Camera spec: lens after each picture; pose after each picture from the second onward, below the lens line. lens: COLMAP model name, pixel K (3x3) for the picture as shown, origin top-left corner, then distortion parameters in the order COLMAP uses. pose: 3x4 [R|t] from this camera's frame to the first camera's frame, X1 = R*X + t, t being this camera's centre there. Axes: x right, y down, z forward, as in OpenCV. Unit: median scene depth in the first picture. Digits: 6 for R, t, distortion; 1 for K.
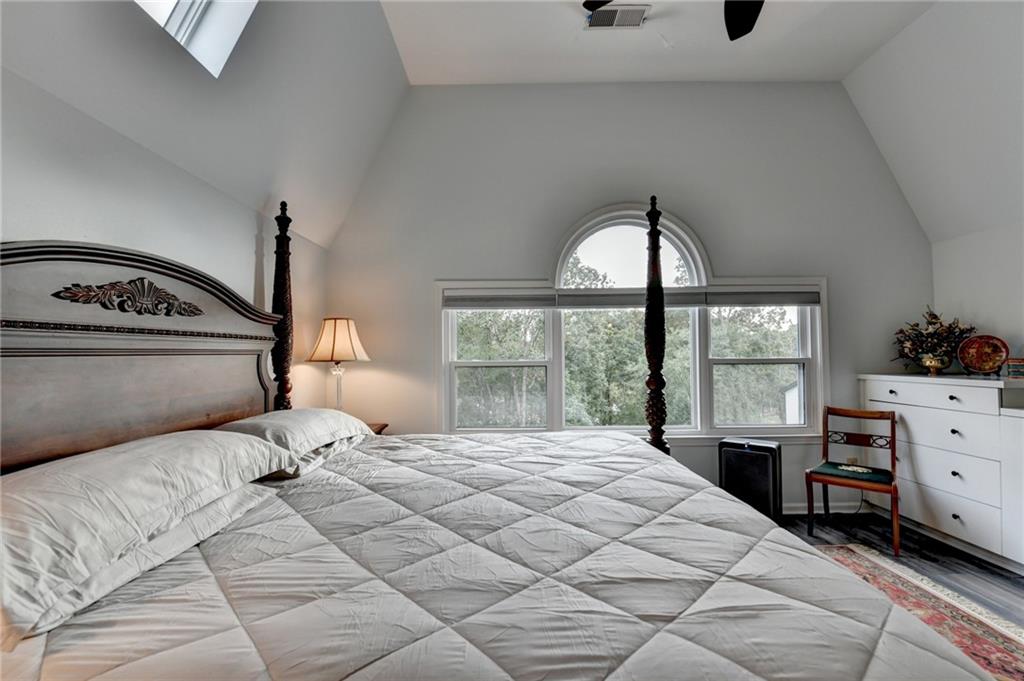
lens RADIAL K [[415.0, 0, 511.1], [0, 415.0, 354.7], [0, 0, 1]] dist [-0.030196, -0.000256]
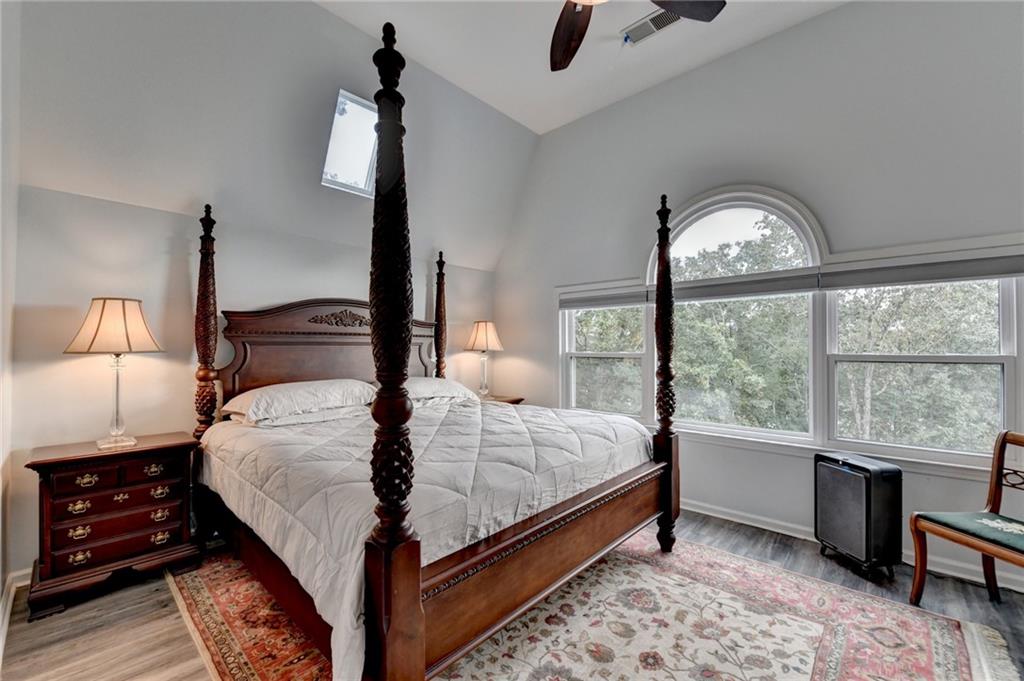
lens RADIAL K [[424.7, 0, 503.7], [0, 424.7, 351.4], [0, 0, 1]] dist [-0.022985, -0.000792]
pose [[0.726761, 0.014835, -0.686730, 0.670880], [-0.009557, 0.999888, 0.011486, 0.000695], [0.686824, -0.001784, 0.726822, -0.044906]]
